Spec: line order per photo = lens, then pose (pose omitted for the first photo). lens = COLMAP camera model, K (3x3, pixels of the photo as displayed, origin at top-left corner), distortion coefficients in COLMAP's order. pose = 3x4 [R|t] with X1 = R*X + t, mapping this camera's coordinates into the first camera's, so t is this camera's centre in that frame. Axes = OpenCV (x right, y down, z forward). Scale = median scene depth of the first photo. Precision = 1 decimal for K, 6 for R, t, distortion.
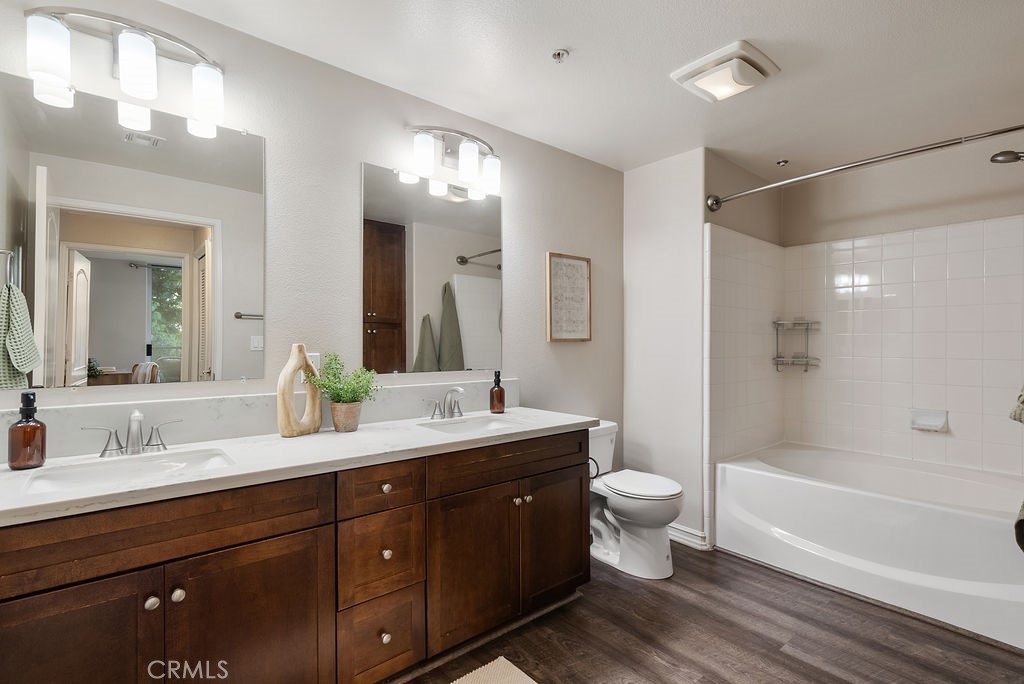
lens RADIAL K [[478.5, 0, 512.1], [0, 478.5, 341.6], [0, 0, 1]] dist [0.001322, 0.002849]
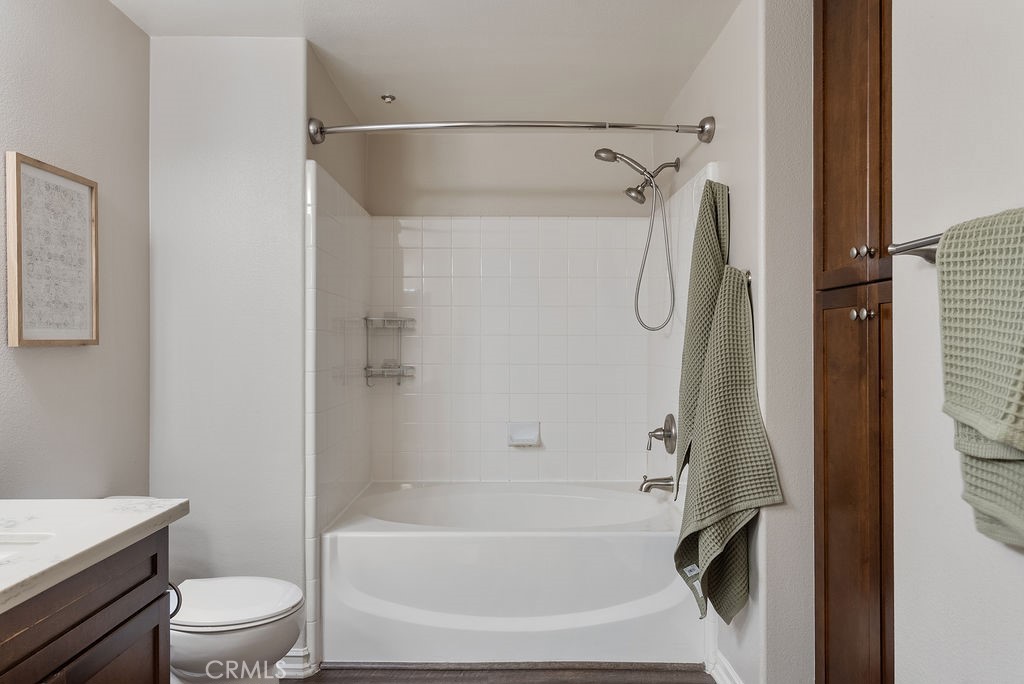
lens RADIAL K [[691.0, 0, 510.8], [0, 691.0, 340.7], [0, 0, 1]] dist [0.005260, 0.002582]
pose [[0.643970, 0.004494, 0.765037, -0.124112], [-0.002275, 0.999990, -0.003959, -0.003845], [-0.765047, 0.000809, 0.643974, 0.200564]]
